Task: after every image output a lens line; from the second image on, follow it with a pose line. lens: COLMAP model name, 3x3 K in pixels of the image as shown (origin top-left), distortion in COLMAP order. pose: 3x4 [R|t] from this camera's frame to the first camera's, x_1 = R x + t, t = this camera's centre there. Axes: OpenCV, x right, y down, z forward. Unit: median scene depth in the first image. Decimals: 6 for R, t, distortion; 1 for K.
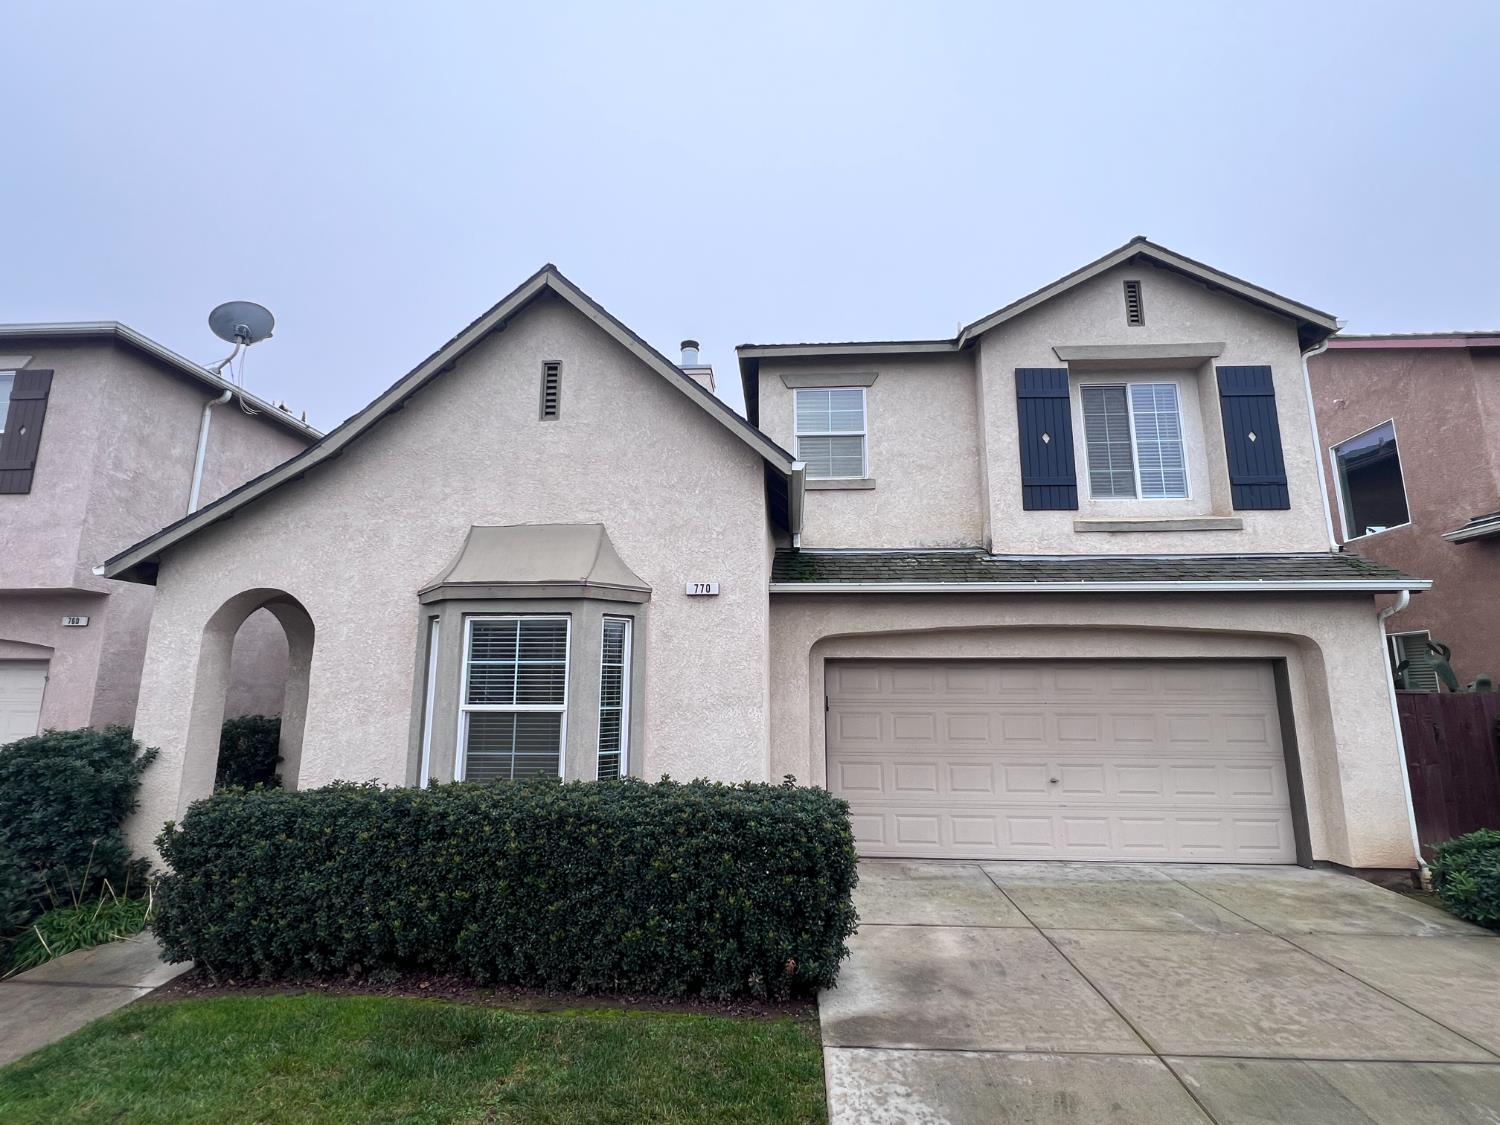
lens RADIAL K [[707.9, 0, 742.7], [0, 707.9, 561.1], [0, 0, 1]] dist [0.000590, 0.000379]
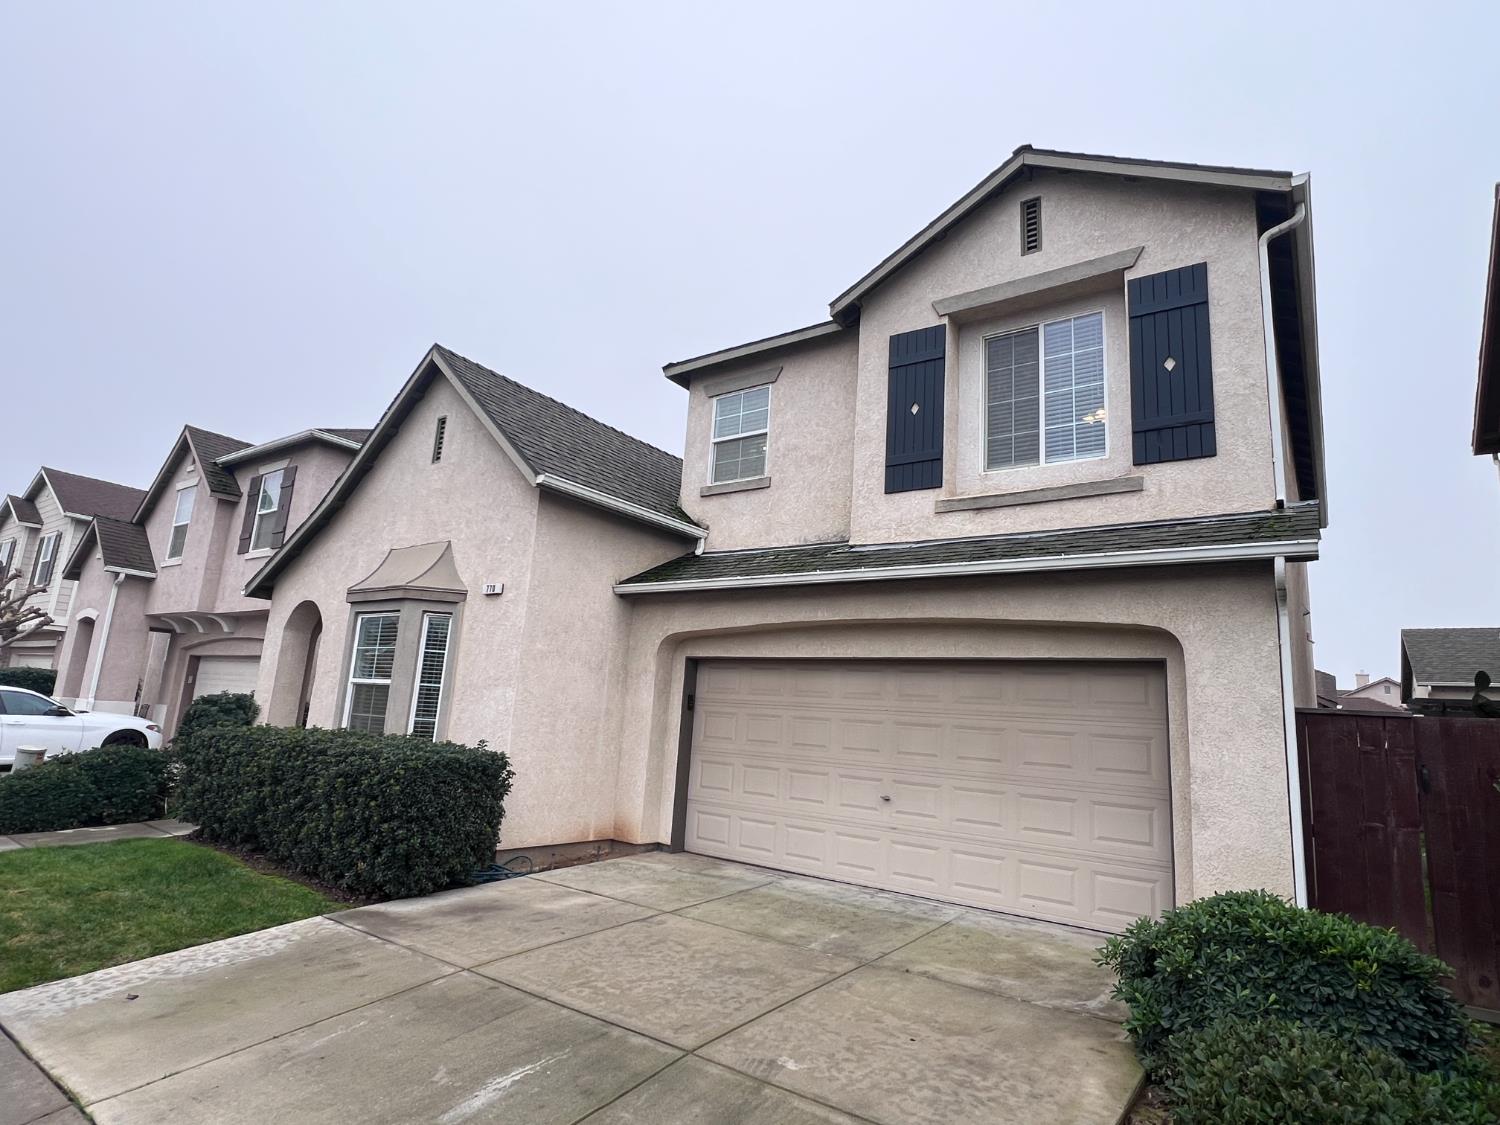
lens RADIAL K [[790.1, 0, 742.4], [0, 790.1, 565.0], [0, 0, 1]] dist [-0.001443, -0.000981]
pose [[0.847039, -0.053060, -0.528876, 0.870624], [0.035188, 0.998420, -0.043811, 0.061871], [0.530365, 0.018499, 0.847568, 0.076691]]
